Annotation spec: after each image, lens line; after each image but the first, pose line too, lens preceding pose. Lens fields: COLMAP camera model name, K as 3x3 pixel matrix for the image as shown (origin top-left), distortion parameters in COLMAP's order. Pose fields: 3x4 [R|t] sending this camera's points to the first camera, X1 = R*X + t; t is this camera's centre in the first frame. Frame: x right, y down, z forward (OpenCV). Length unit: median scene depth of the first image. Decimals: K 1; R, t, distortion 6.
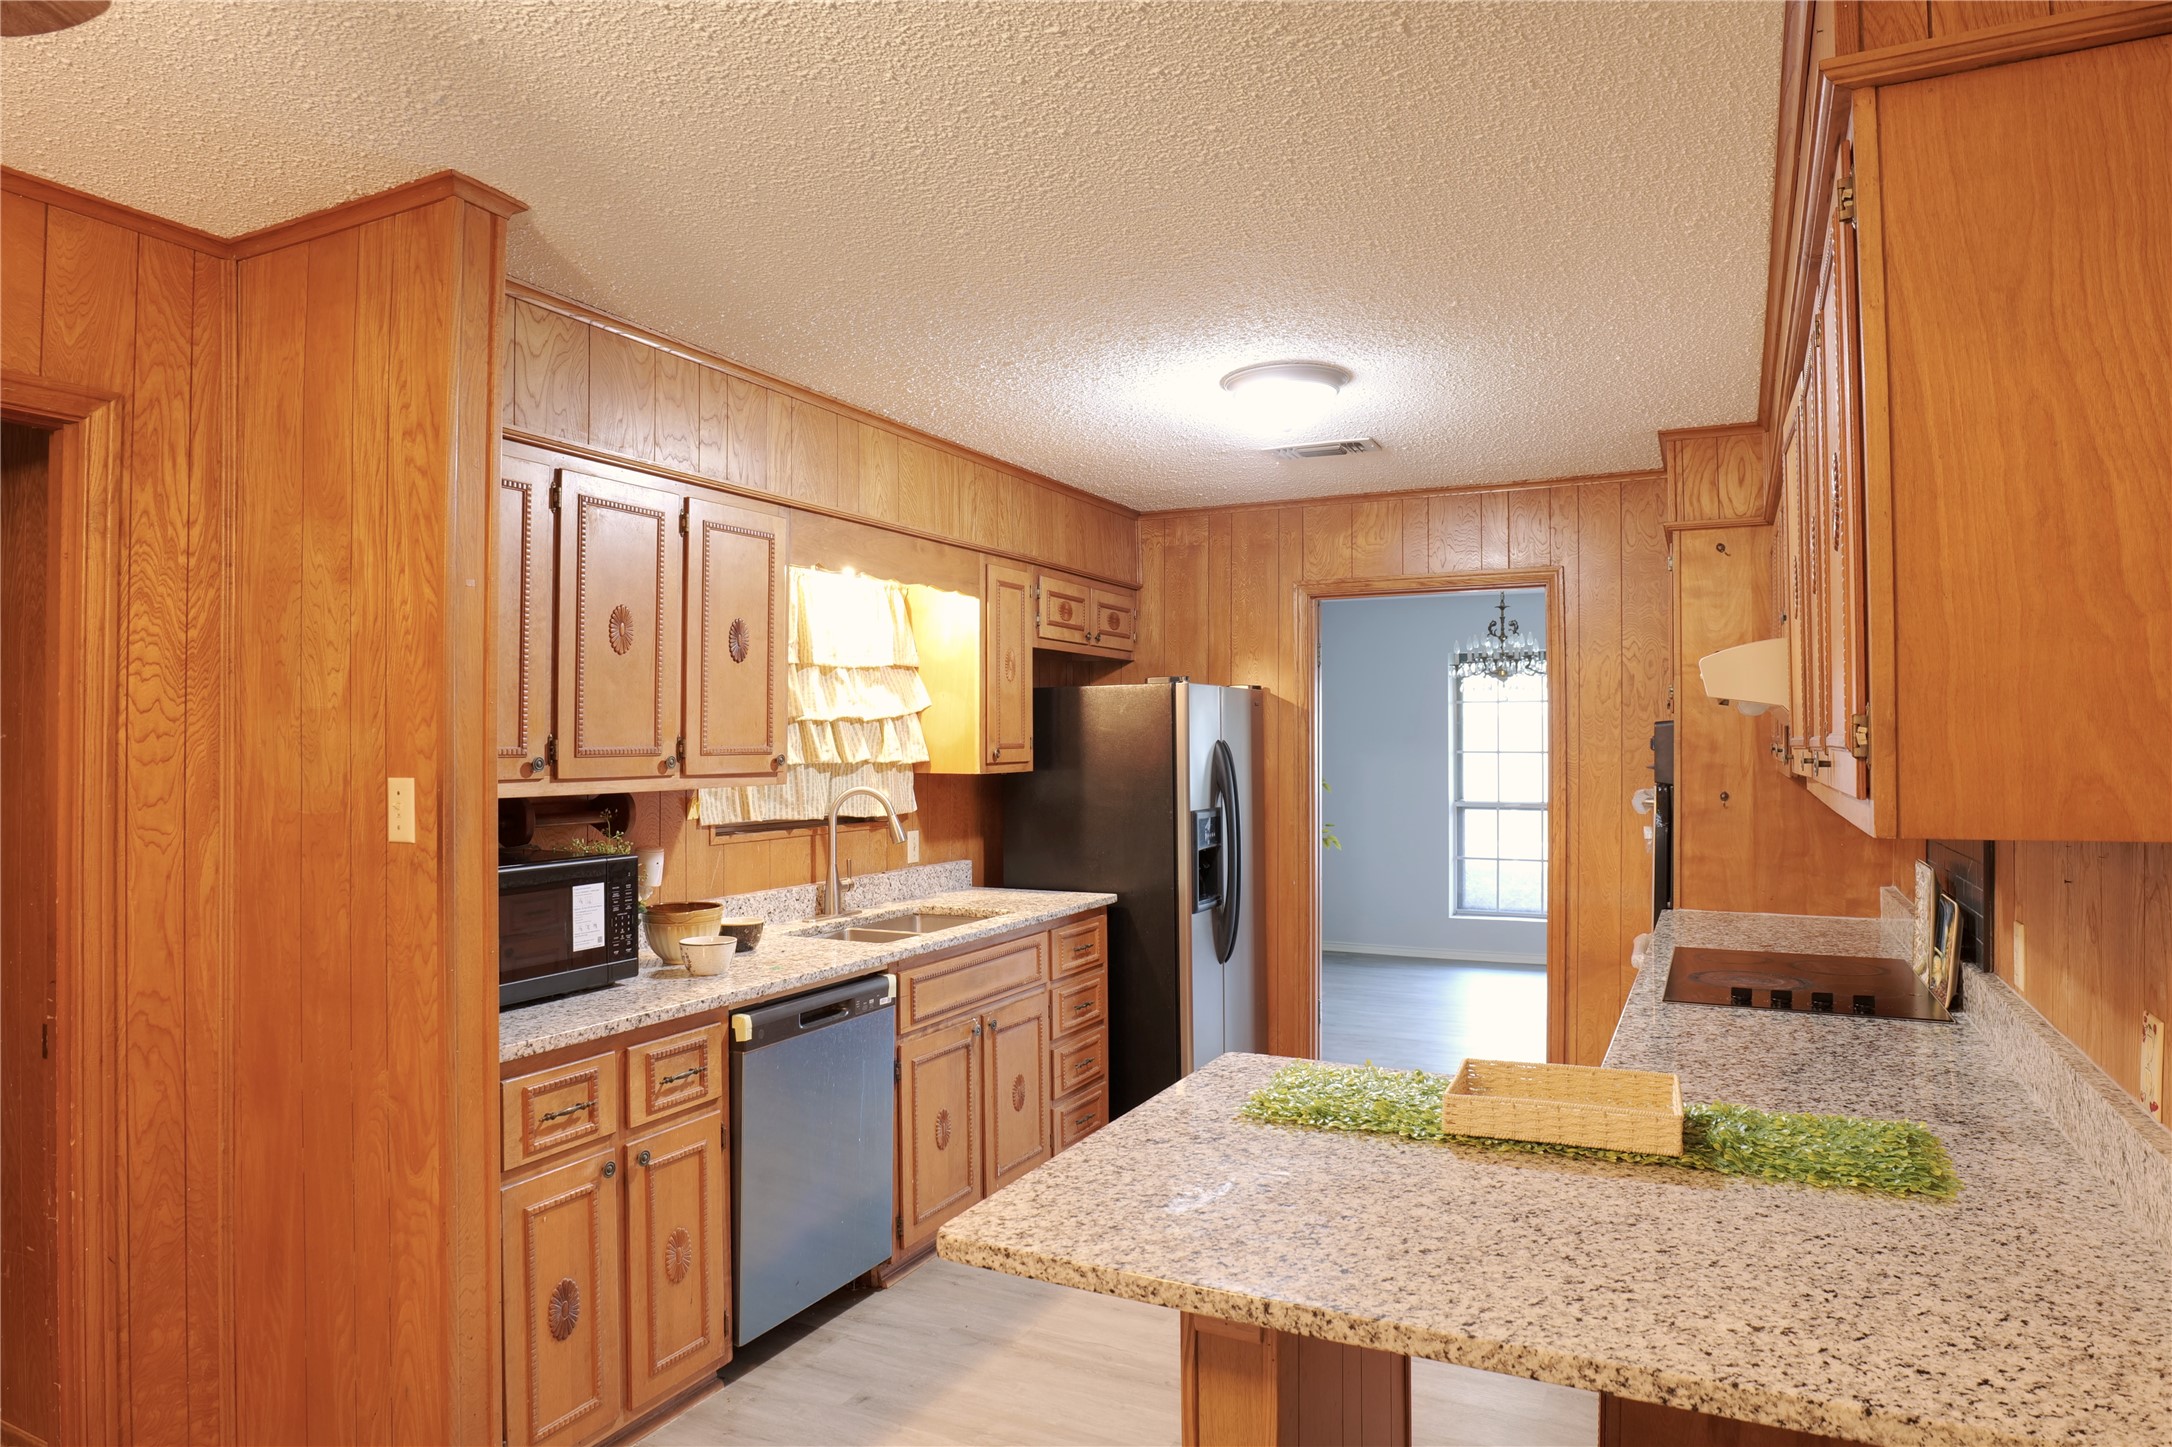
lens RADIAL K [[1312.6, 0, 1096.6], [0, 1312.6, 729.5], [0, 0, 1]] dist [-0.059074, 0.023615]
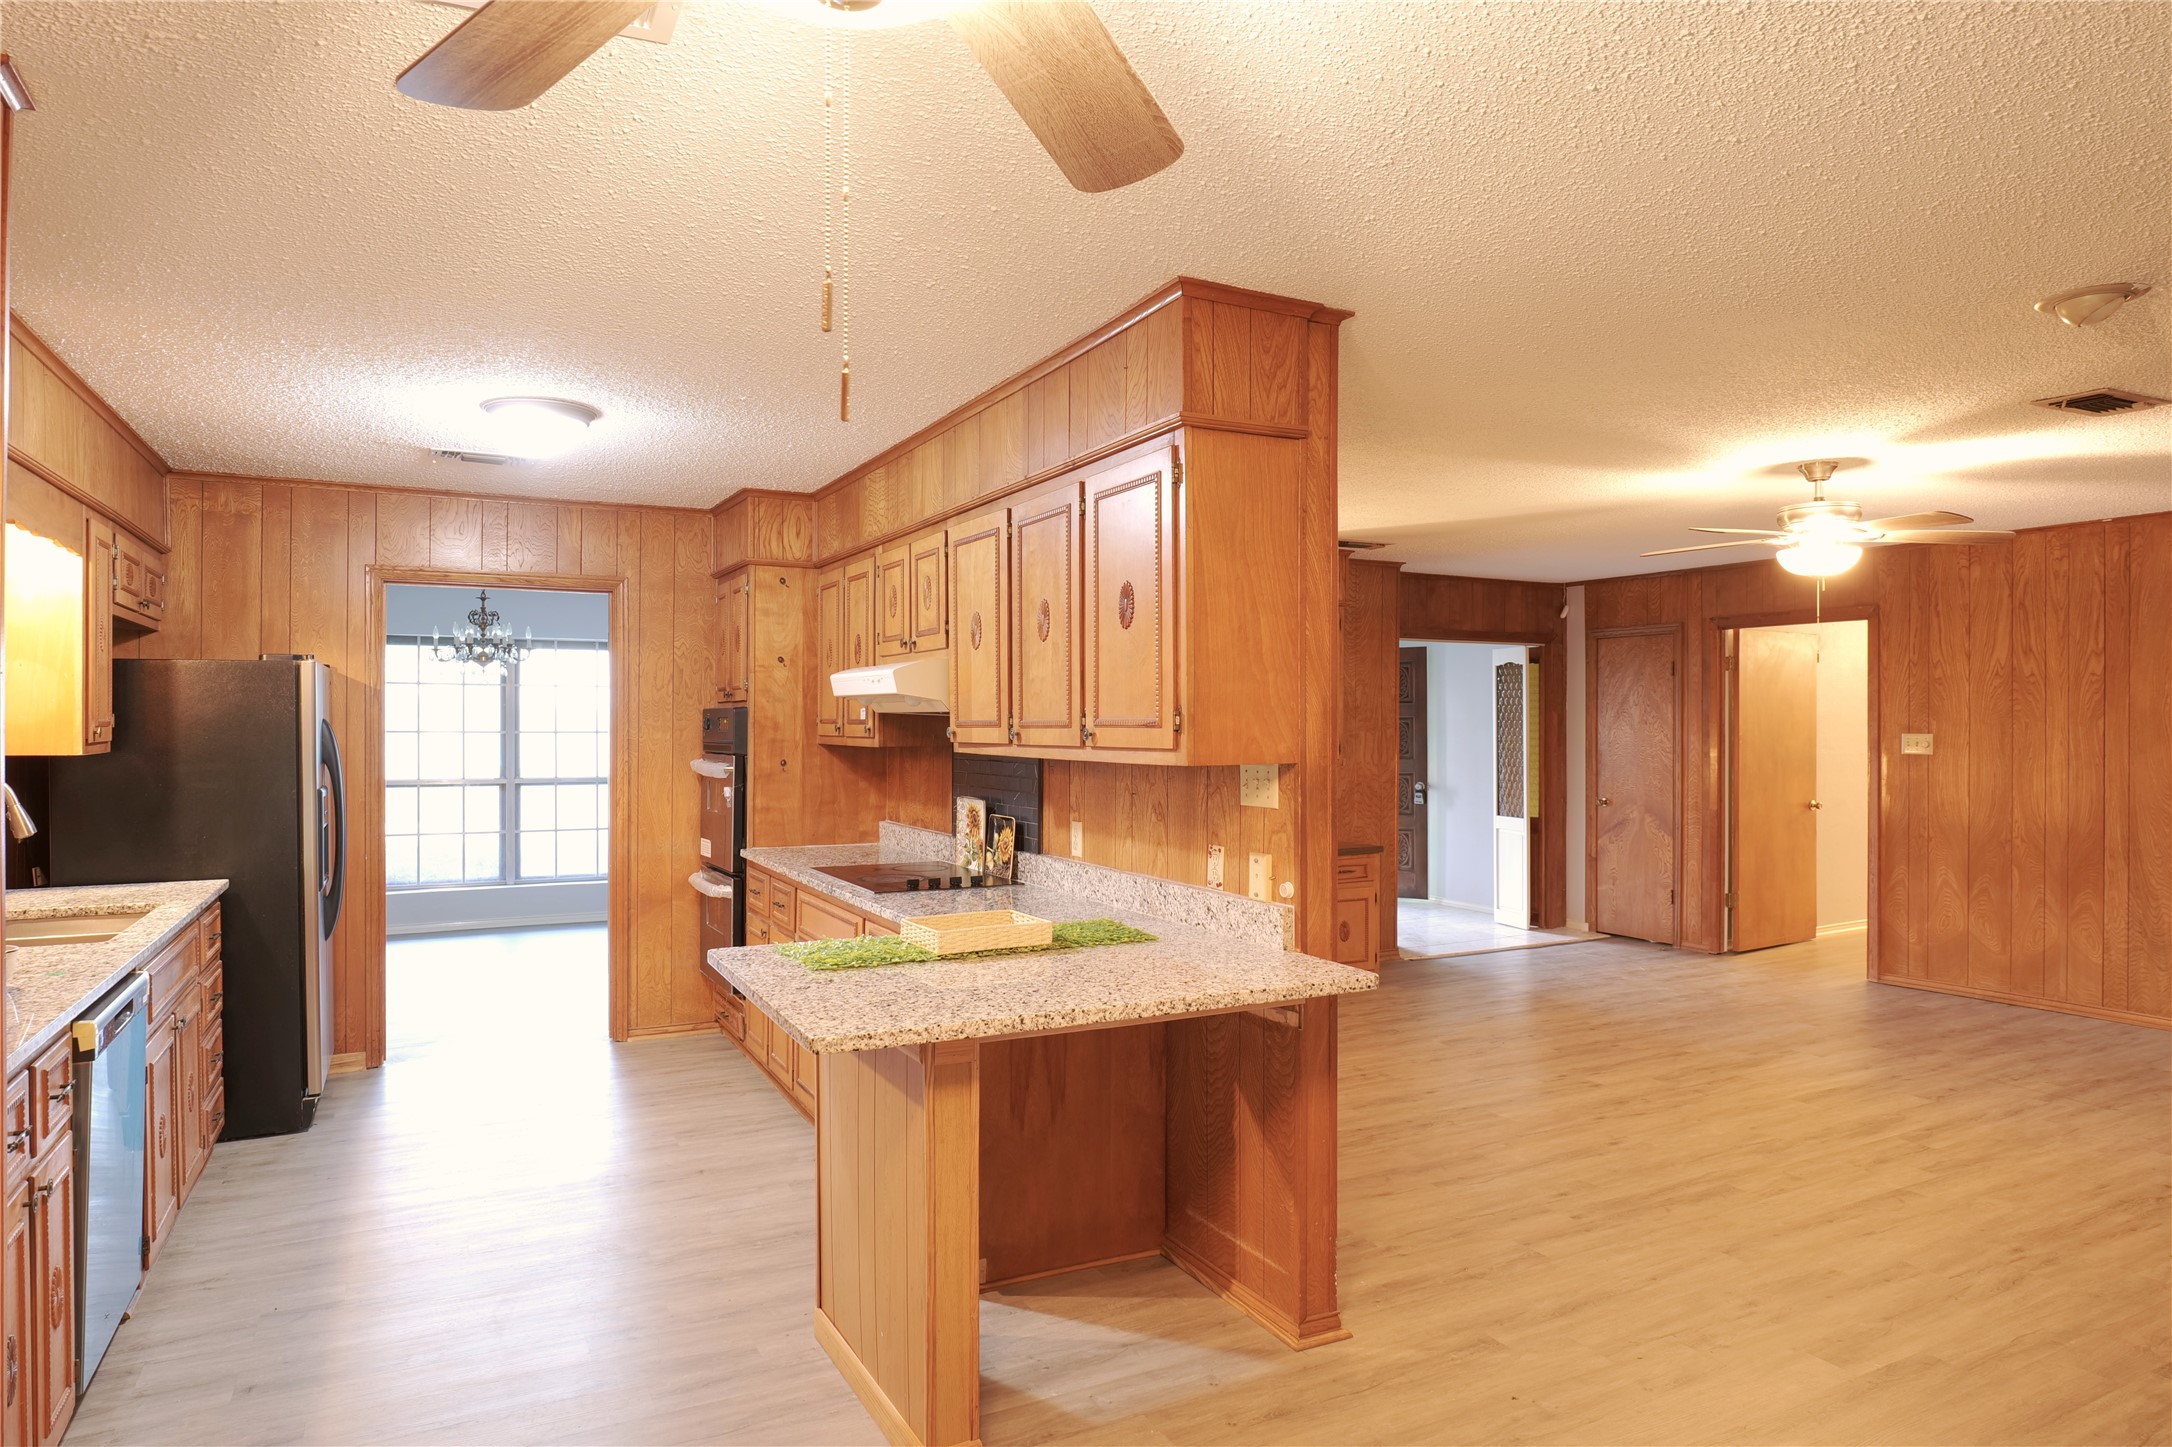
lens RADIAL K [[1263.4, 0, 1088.2], [0, 1263.4, 726.5], [0, 0, 1]] dist [-0.031858, 0.017671]
pose [[0.592742, 0.002502, 0.805388, -0.400938], [-0.012281, 0.999907, 0.005932, 0.001330], [-0.805299, -0.013407, 0.592718, -0.049733]]
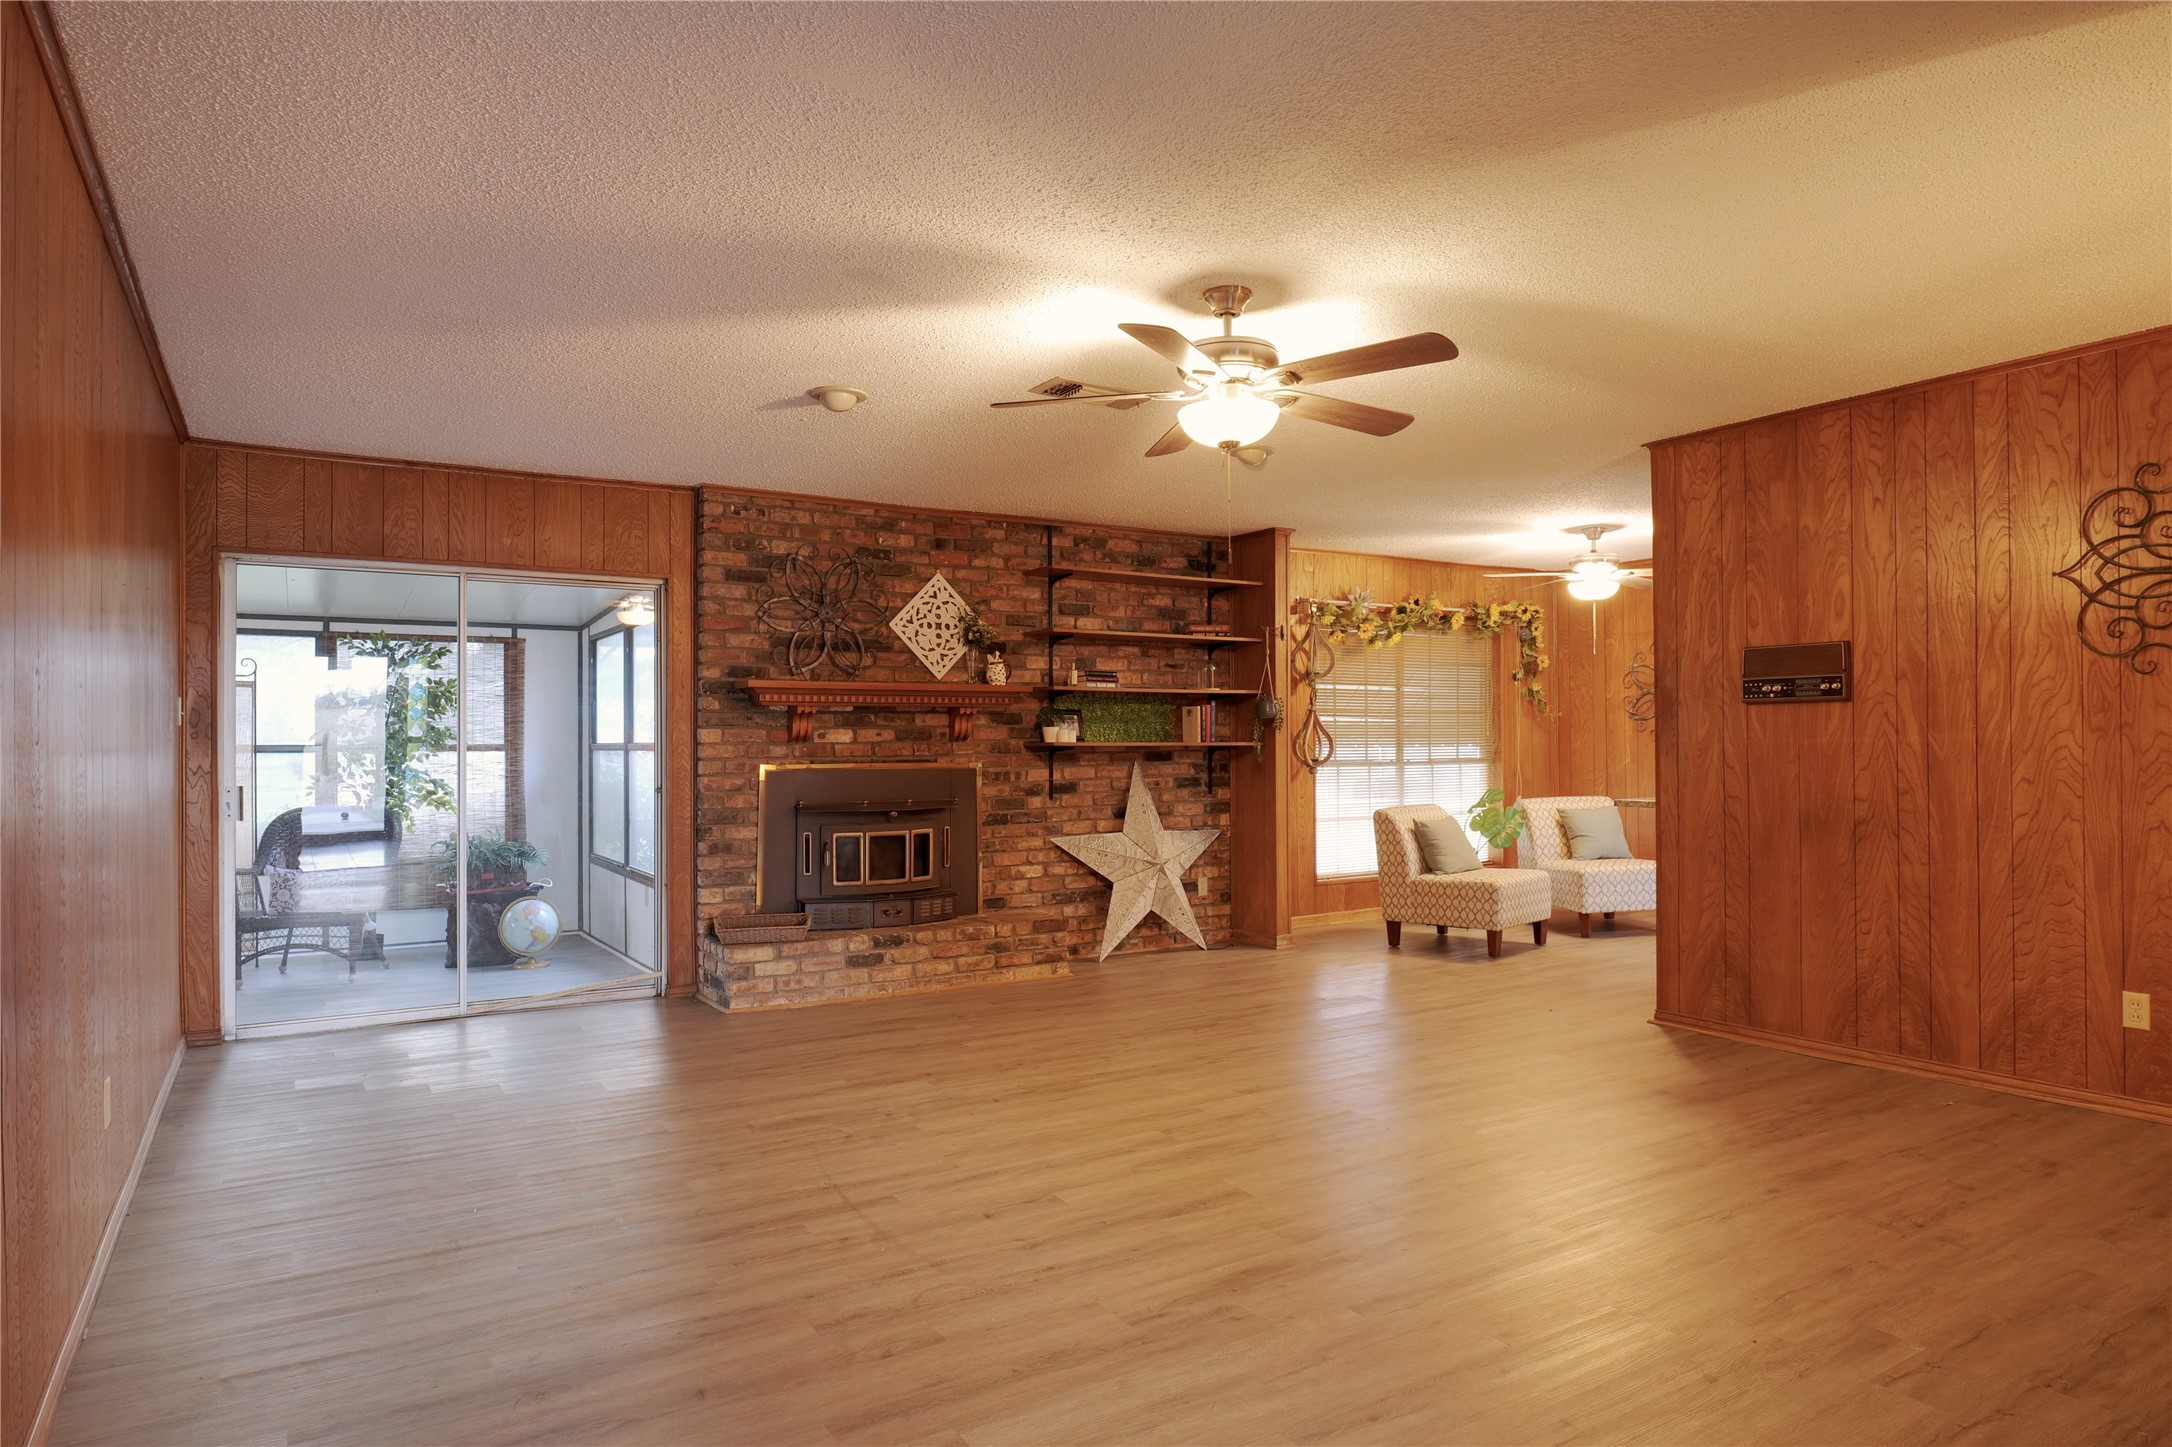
lens RADIAL K [[1279.7, 0, 1095.0], [0, 1279.7, 725.5], [0, 0, 1]] dist [-0.027348, 0.014086]
pose [[-0.519610, -0.001989, -0.854401, 1.751224], [0.019649, 0.999705, -0.014277, 0.062437], [0.854178, -0.024207, -0.519417, 0.469754]]
